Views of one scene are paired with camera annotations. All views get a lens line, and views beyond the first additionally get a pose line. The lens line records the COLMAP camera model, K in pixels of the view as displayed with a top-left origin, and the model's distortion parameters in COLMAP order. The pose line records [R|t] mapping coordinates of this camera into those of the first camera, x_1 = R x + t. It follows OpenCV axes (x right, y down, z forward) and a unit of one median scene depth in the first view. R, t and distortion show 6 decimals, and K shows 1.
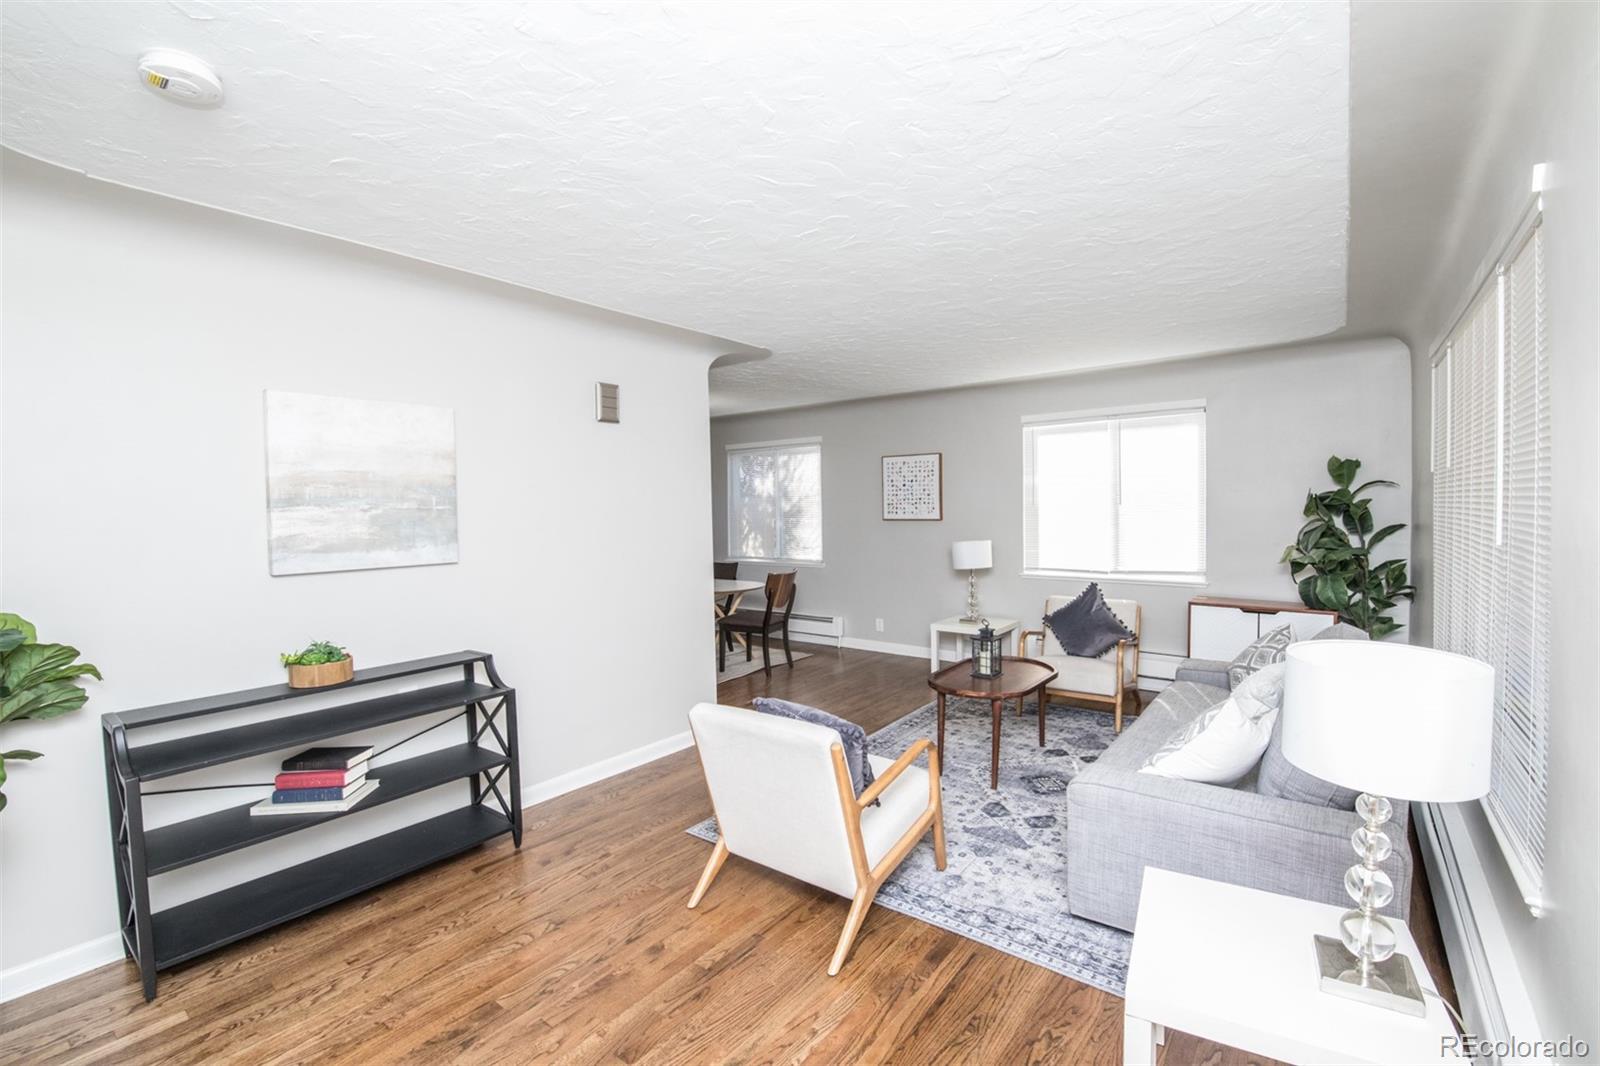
lens RADIAL K [[693.8, 0, 817.1], [0, 693.8, 533.8], [0, 0, 1]] dist [-0.007932, -0.006195]
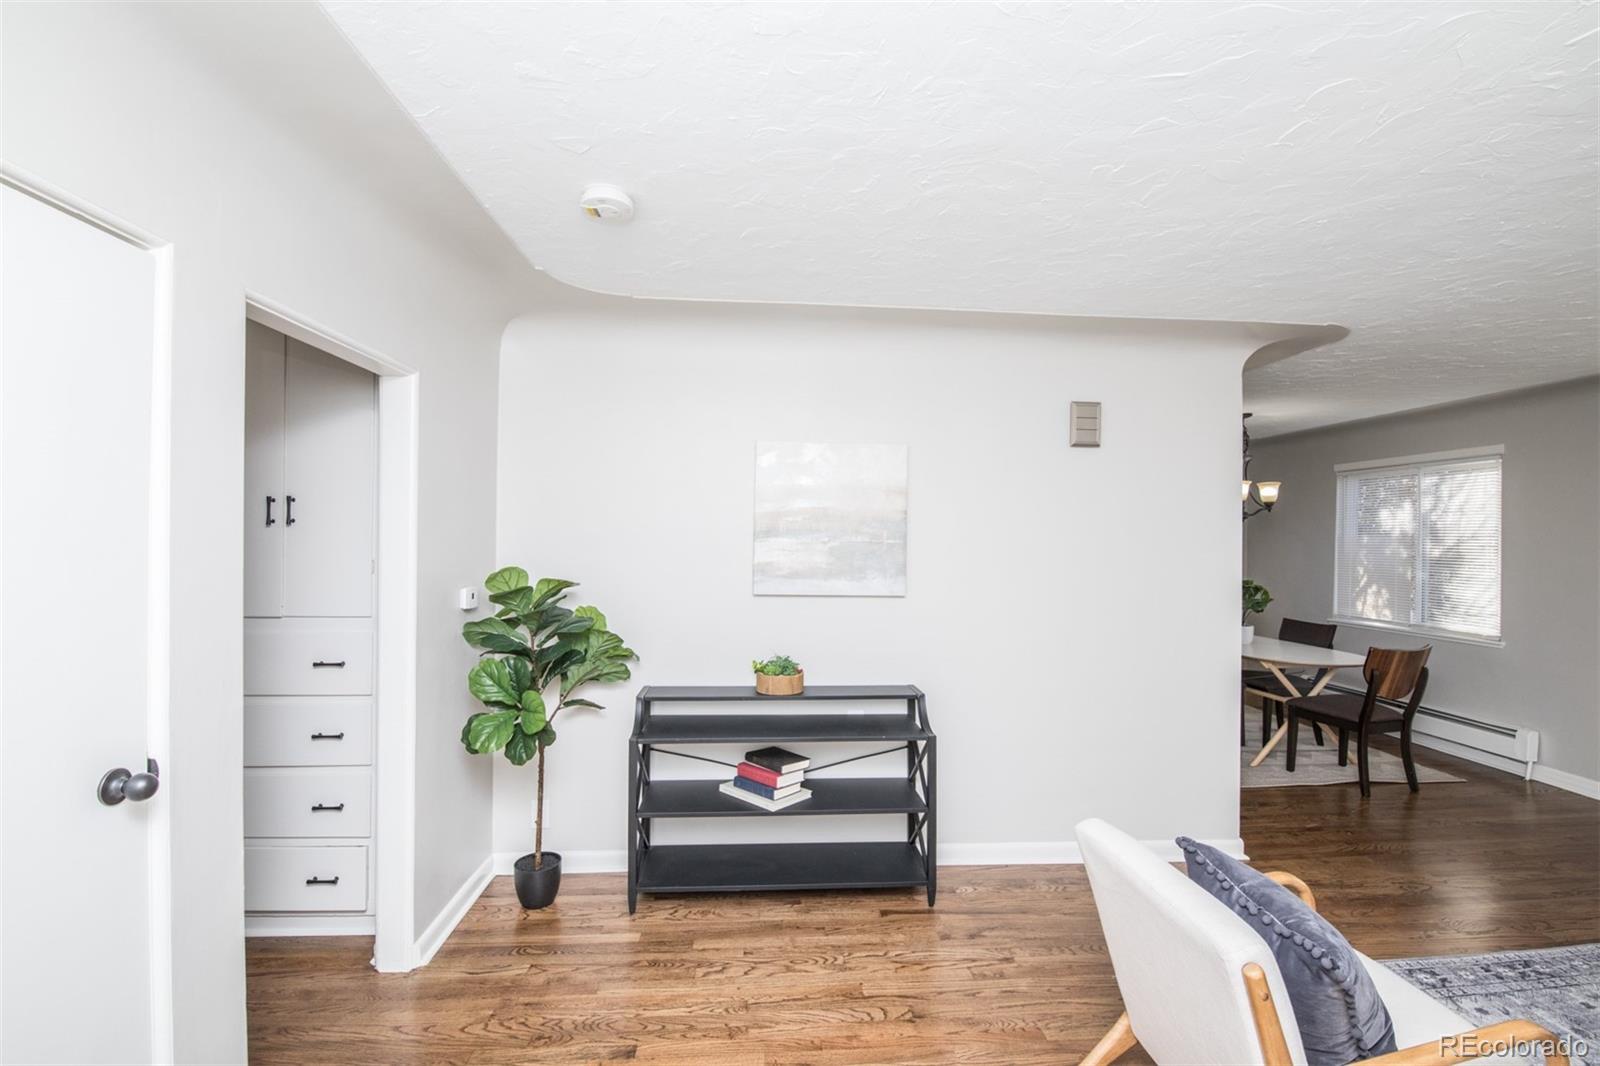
lens RADIAL K [[693.8, 0, 801.3], [0, 693.8, 533.6], [0, 0, 1]] dist [-0.007932, -0.006195]
pose [[0.652939, 0.017893, -0.757199, 0.152849], [-0.053535, 0.998311, -0.022573, -0.019443], [0.755516, 0.055276, 0.652794, 0.228338]]
